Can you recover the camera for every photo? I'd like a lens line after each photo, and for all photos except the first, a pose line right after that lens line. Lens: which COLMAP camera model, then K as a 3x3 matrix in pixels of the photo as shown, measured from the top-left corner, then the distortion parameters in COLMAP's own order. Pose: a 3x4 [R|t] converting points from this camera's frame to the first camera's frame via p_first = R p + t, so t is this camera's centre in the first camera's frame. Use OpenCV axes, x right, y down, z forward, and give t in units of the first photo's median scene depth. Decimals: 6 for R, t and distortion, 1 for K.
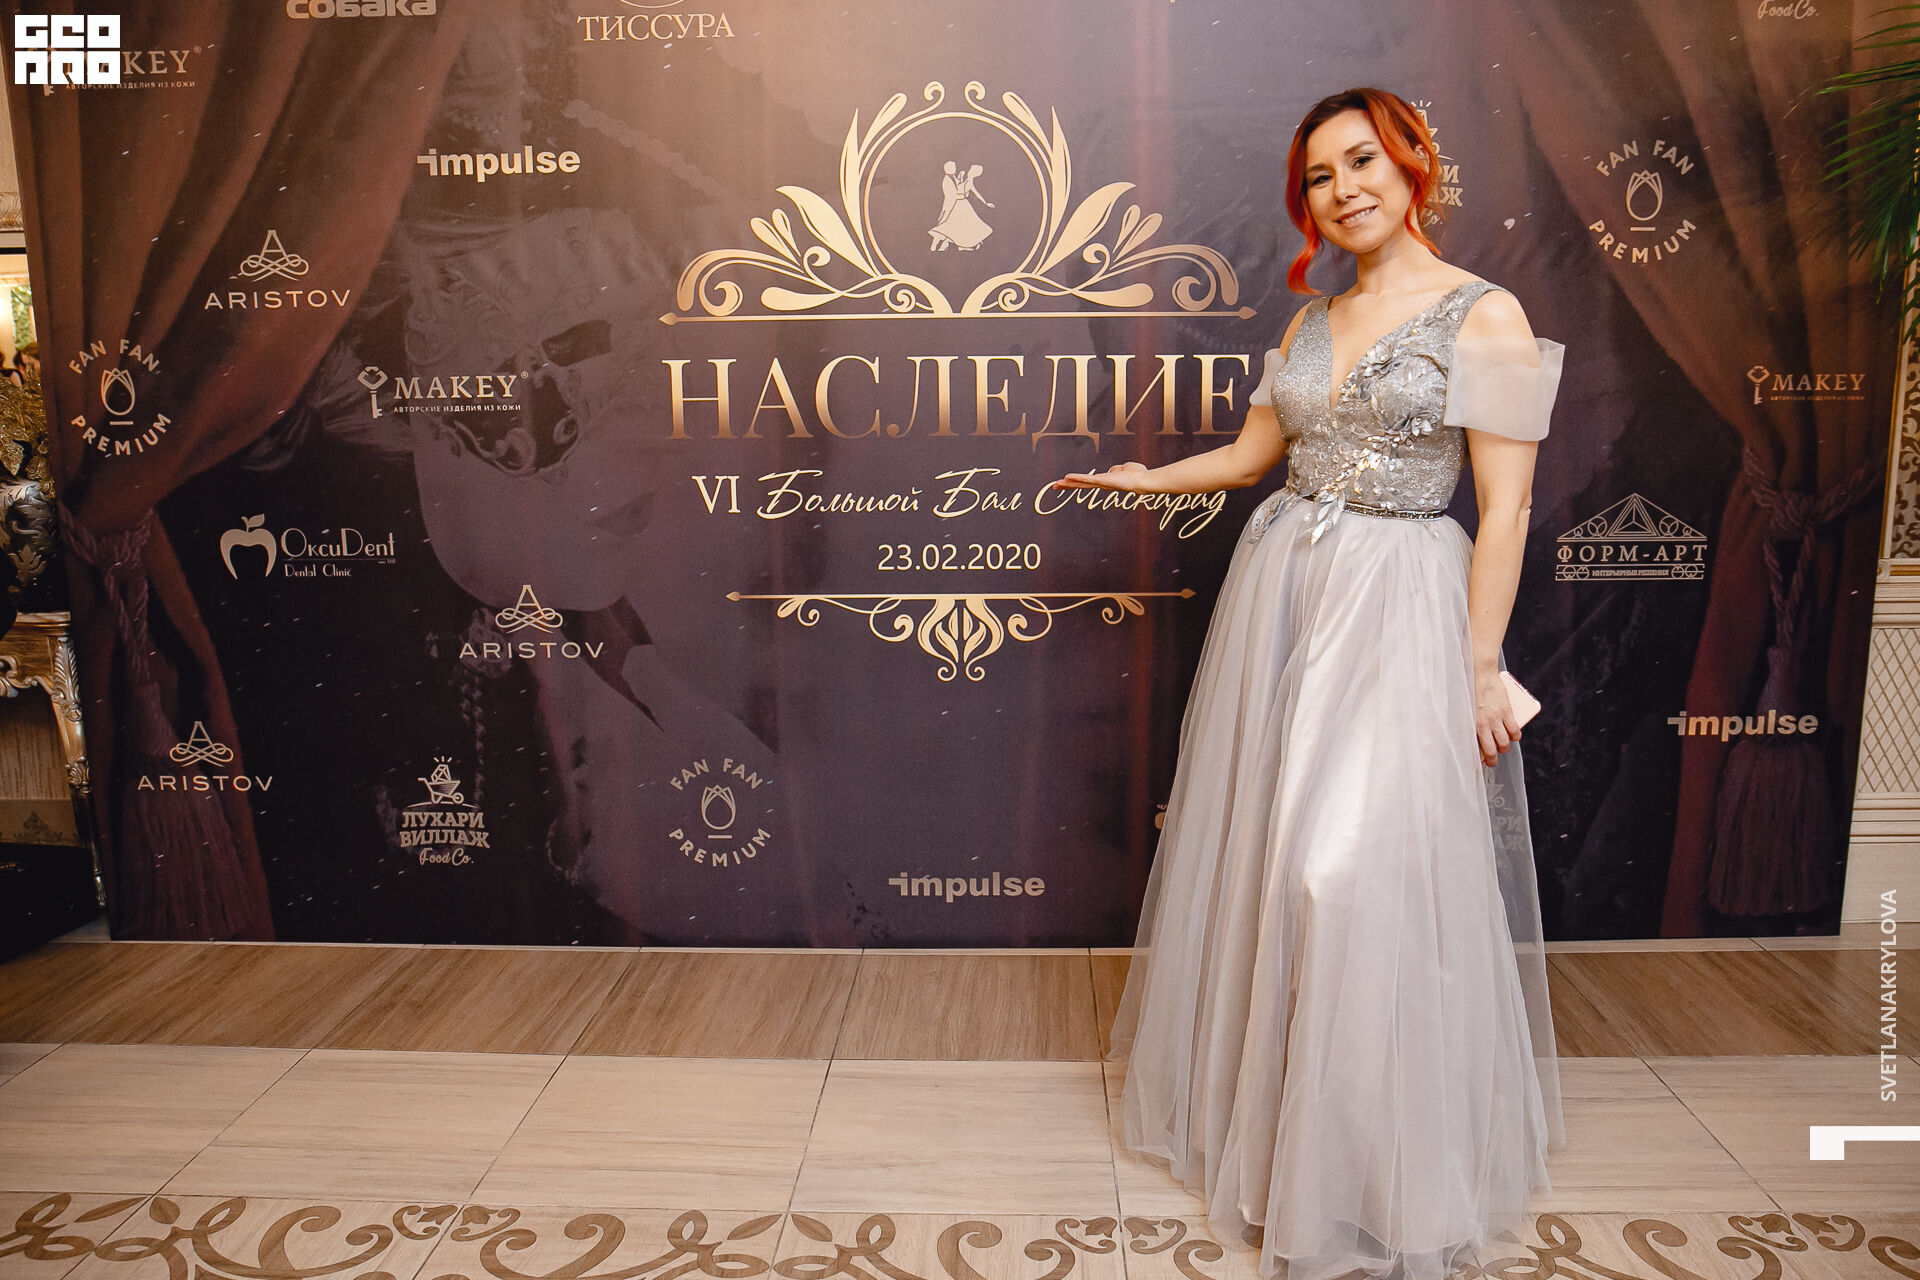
lens RADIAL K [[1390.0, 0, 978.6], [0, 1390.0, 633.7], [0, 0, 1]] dist [-0.116294, 0.087215]
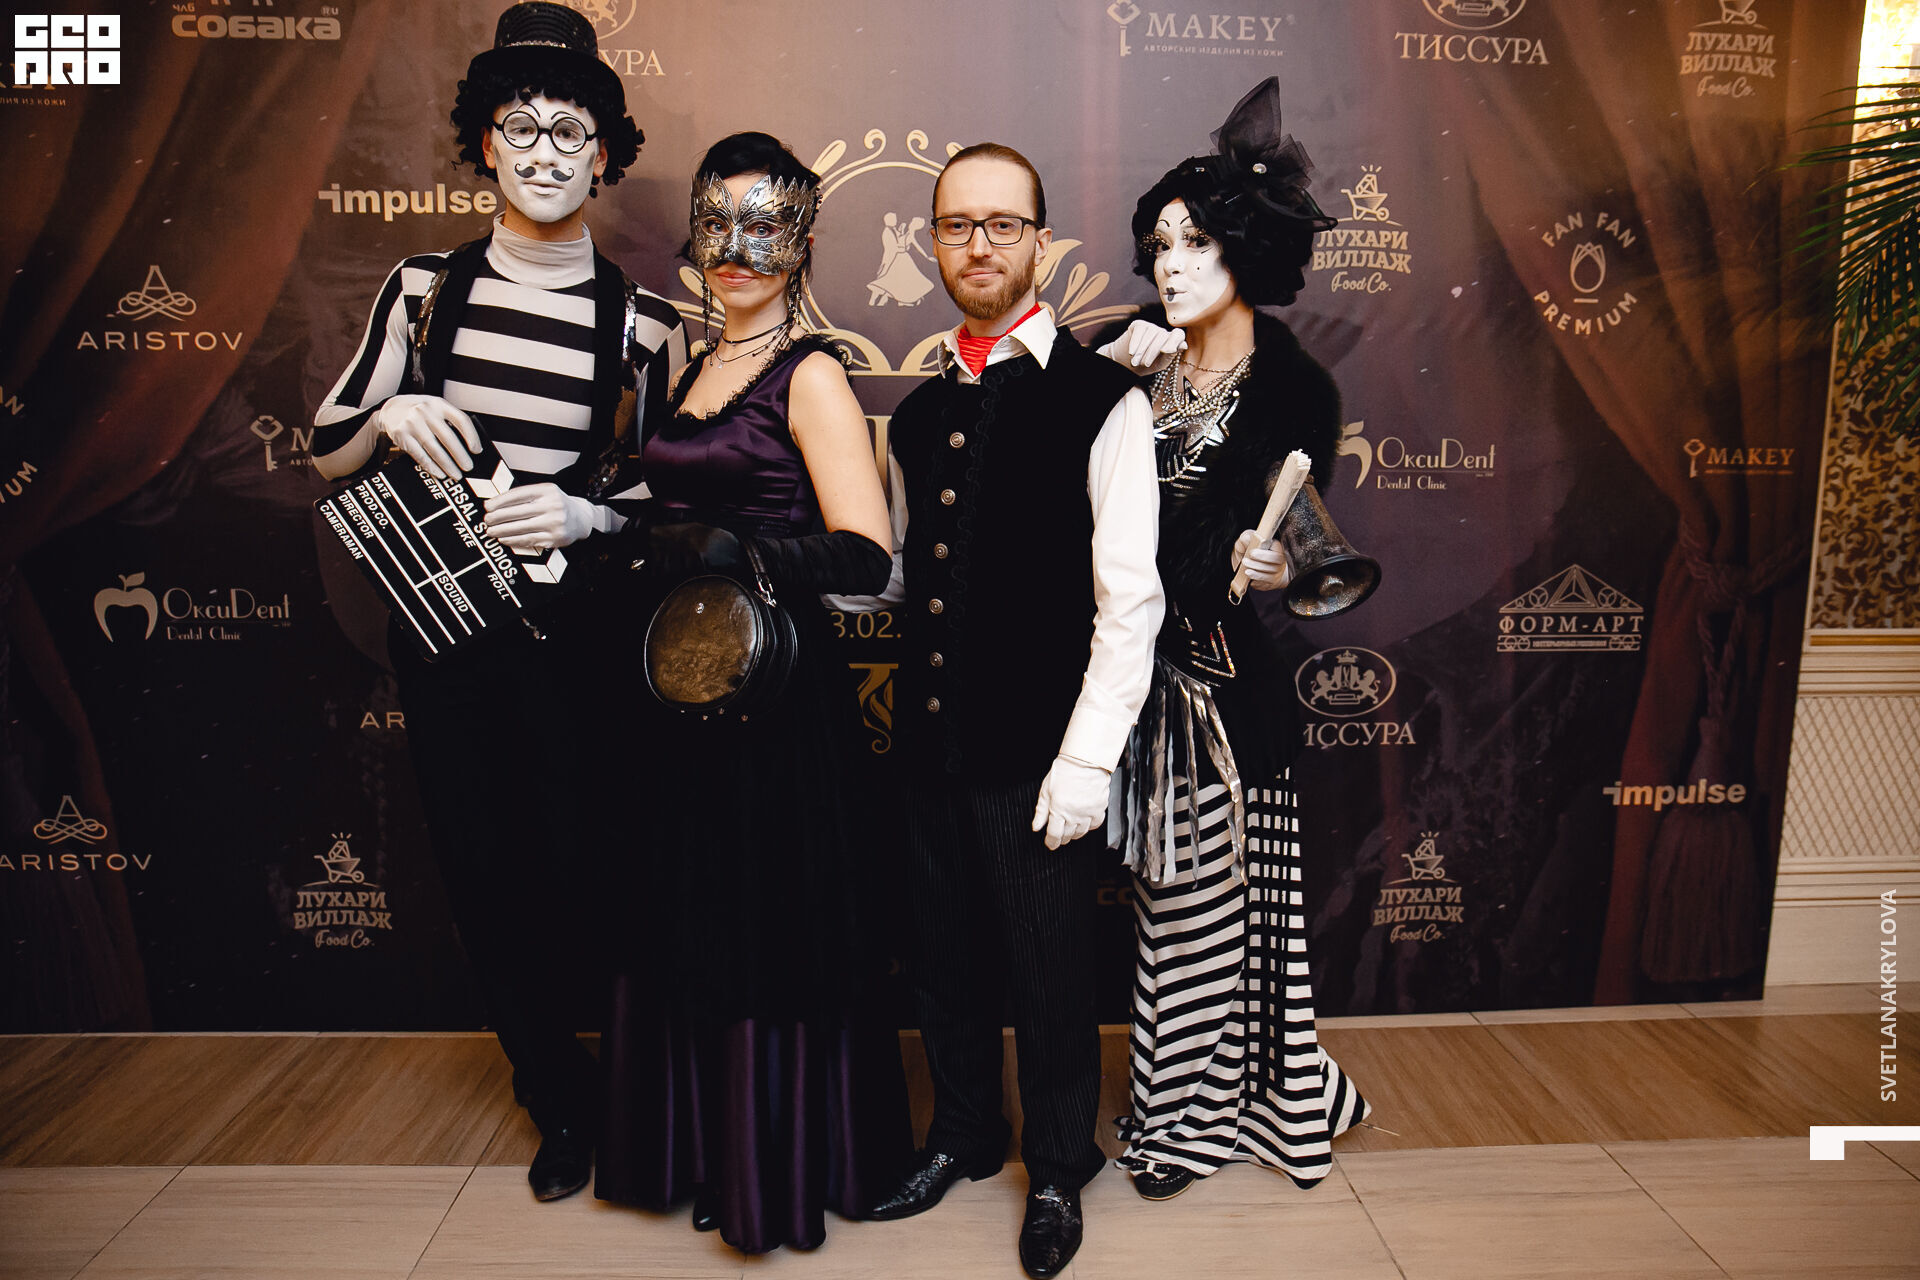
lens RADIAL K [[1304.1, 0, 973.0], [0, 1304.1, 645.9], [0, 0, 1]] dist [-0.116810, 0.084923]
pose [[0.996882, 0.004889, 0.078757, -0.031818], [-0.003582, 0.999854, -0.016725, -0.026360], [-0.078827, 0.016391, 0.996754, 0.101742]]
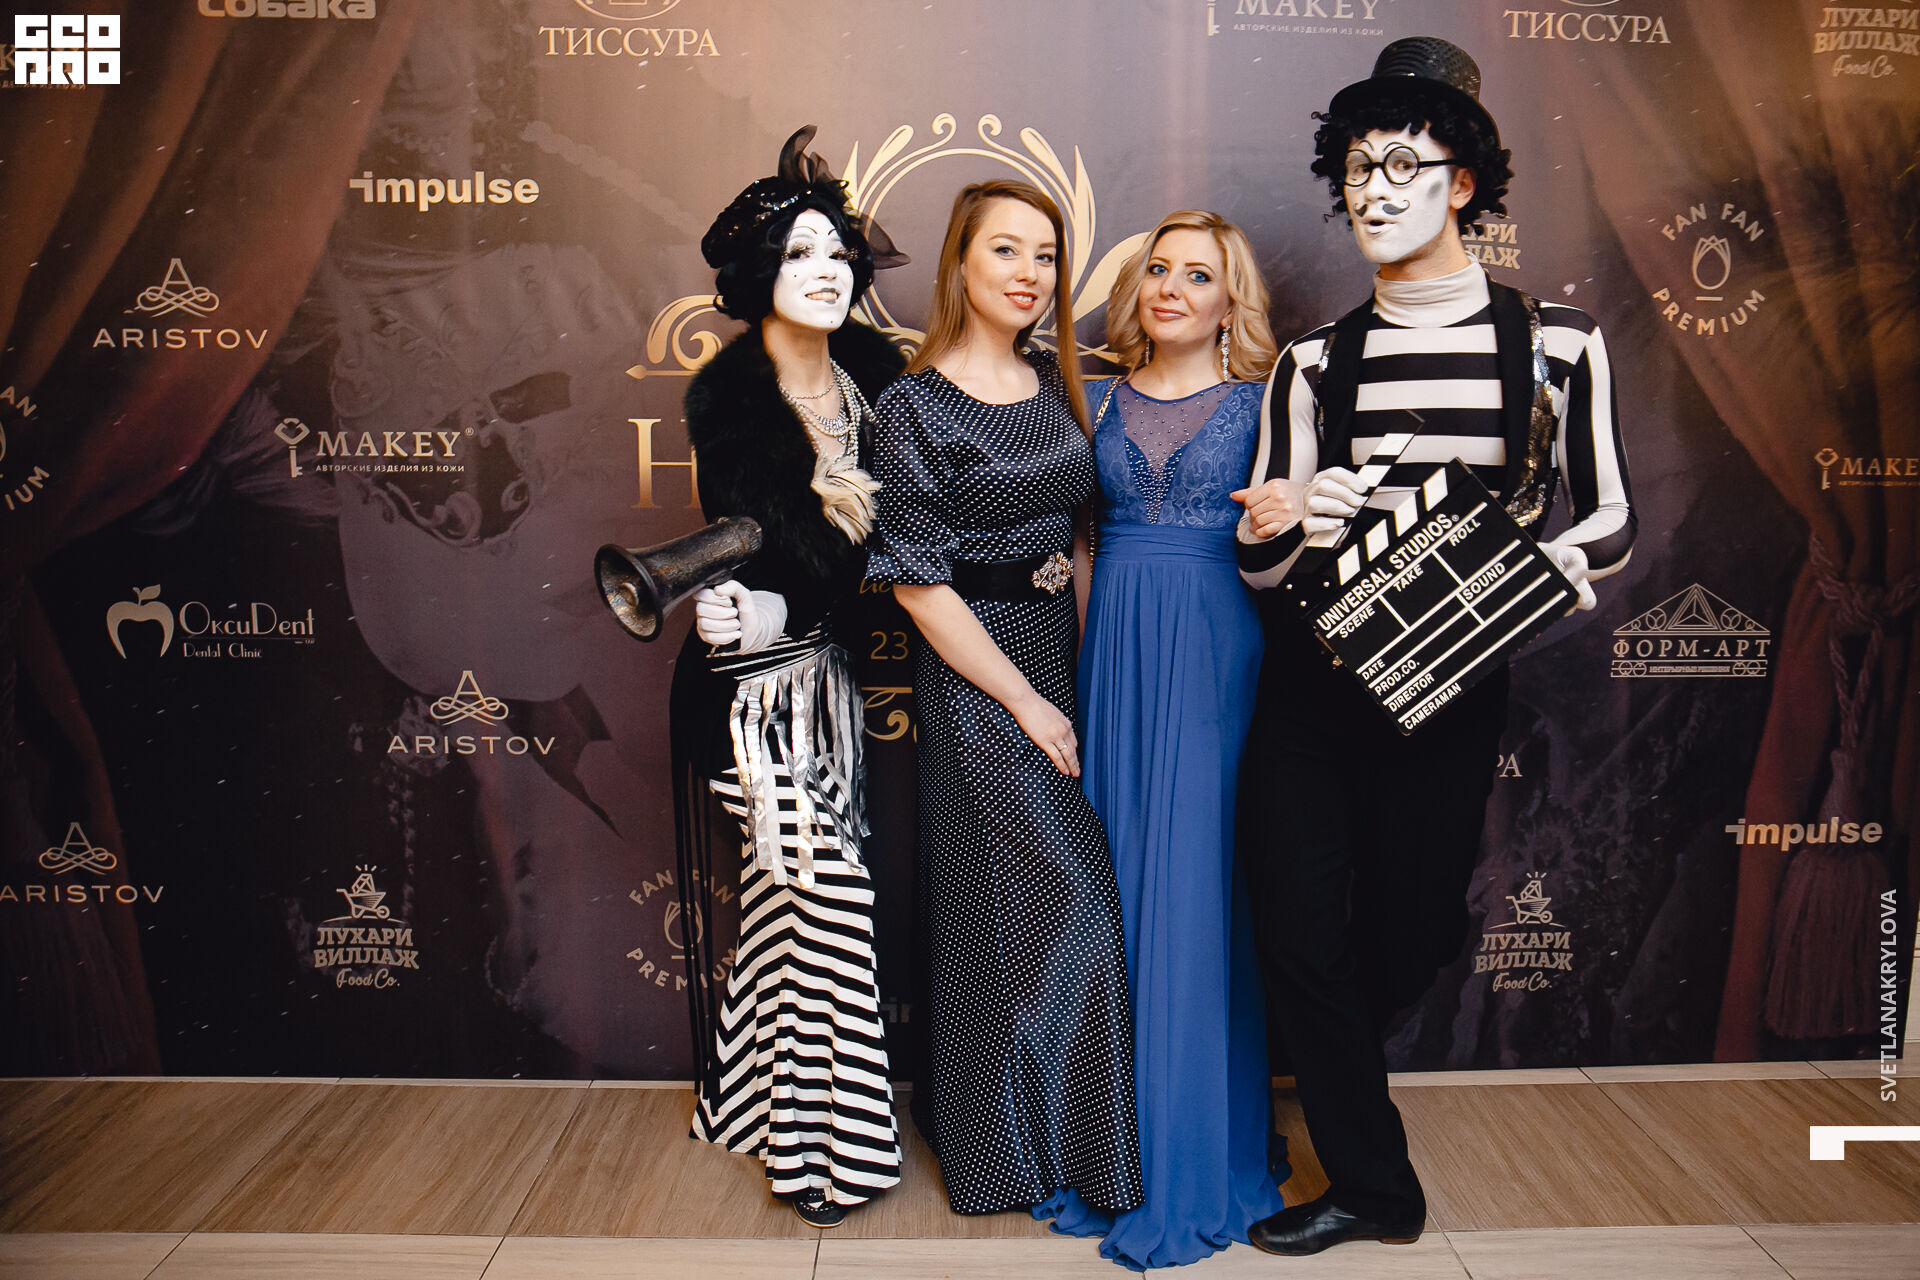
lens RADIAL K [[1318.4, 0, 988.8], [0, 1318.4, 630.9], [0, 0, 1]] dist [-0.105357, 0.073998]
pose [[0.998249, 0.011744, 0.057982, -0.046857], [-0.009583, 0.999254, -0.037407, -0.034233], [-0.058378, 0.036786, 0.997617, 0.158957]]
